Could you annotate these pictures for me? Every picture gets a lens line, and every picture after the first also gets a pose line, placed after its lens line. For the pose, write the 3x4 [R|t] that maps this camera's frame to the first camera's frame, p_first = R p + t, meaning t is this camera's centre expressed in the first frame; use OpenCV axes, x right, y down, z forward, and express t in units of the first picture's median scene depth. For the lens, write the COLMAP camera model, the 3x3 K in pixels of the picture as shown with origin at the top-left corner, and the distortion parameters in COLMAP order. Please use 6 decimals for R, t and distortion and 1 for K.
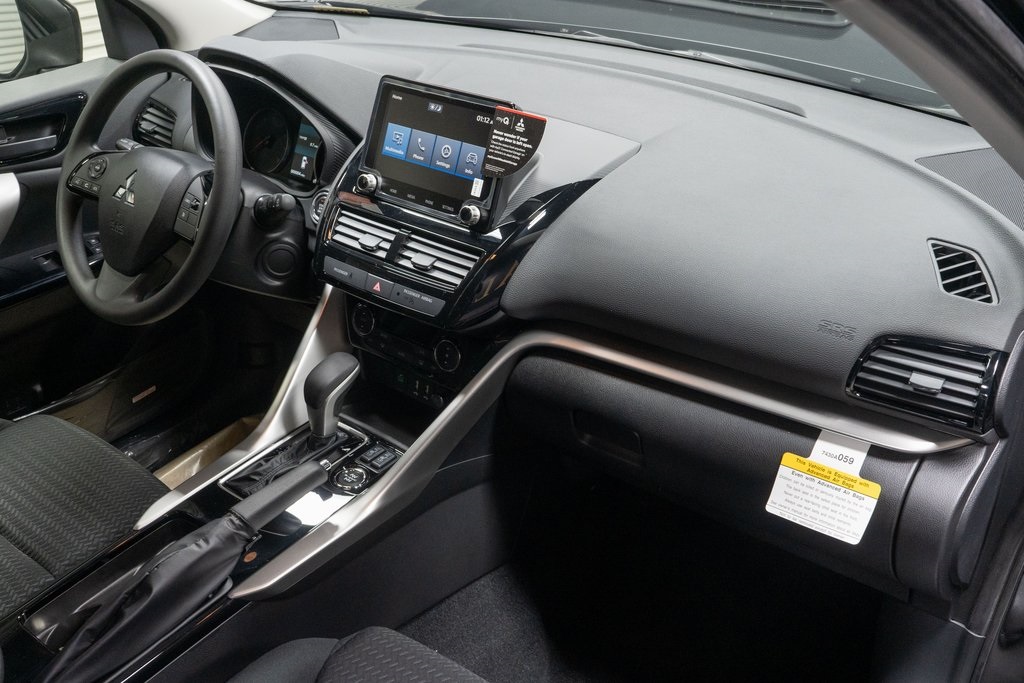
lens RADIAL K [[1005.8, 0, 526.8], [0, 1005.8, 344.1], [0, 0, 1]] dist [-0.001422, -0.018559]
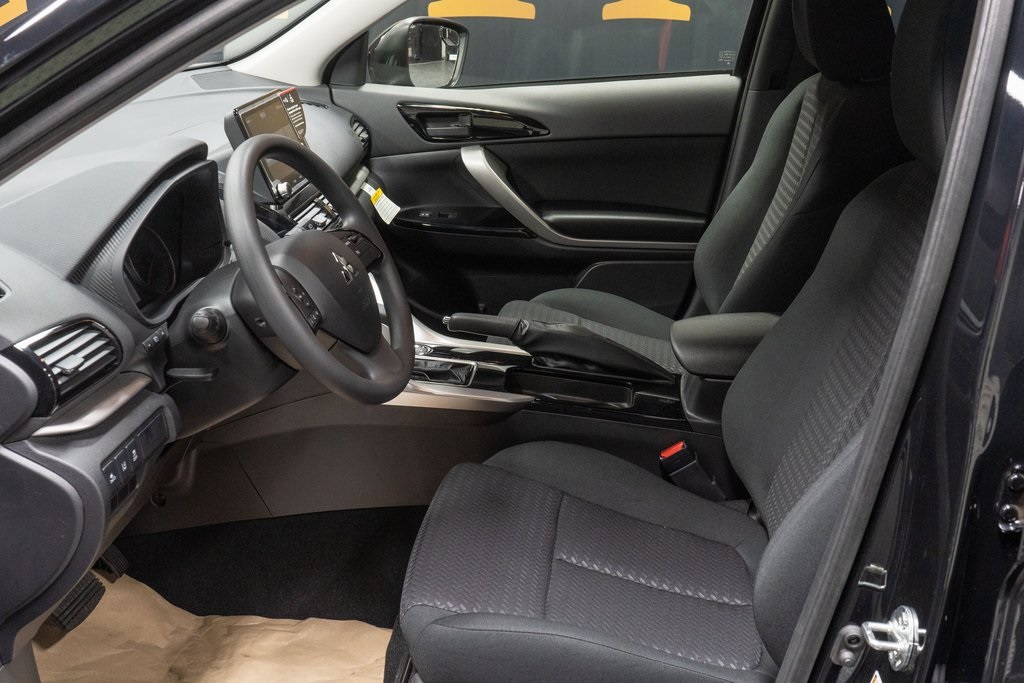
lens RADIAL K [[1036.7, 0, 512.0], [0, 1036.7, 341.5], [0, 0, 1]] dist [0.002593, 0.029473]
pose [[-0.531187, -0.327940, 0.781214, -1.435830], [0.400913, 0.715003, 0.572748, -0.682152], [-0.746397, 0.617435, -0.248325, 1.315056]]
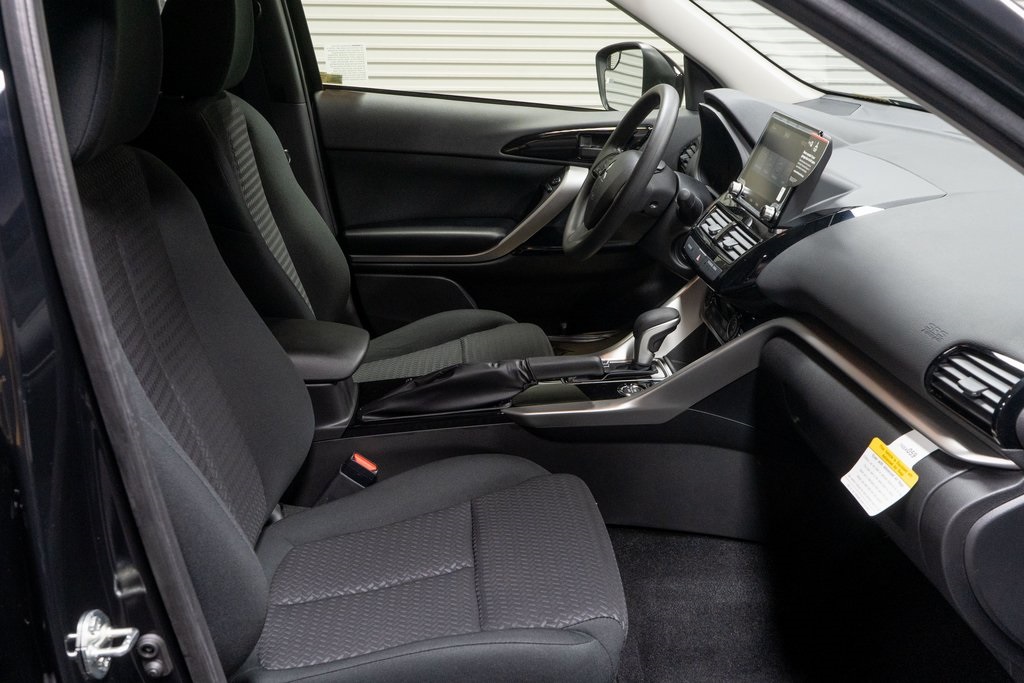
lens RADIAL K [[1005.8, 0, 526.8], [0, 1005.8, 344.1], [0, 0, 1]] dist [-0.001422, -0.018559]
pose [[0.692671, 0.277136, -0.665885, 0.620084], [-0.381434, 0.924317, -0.012085, 0.153235], [0.612140, 0.262362, 0.745956, -0.076930]]
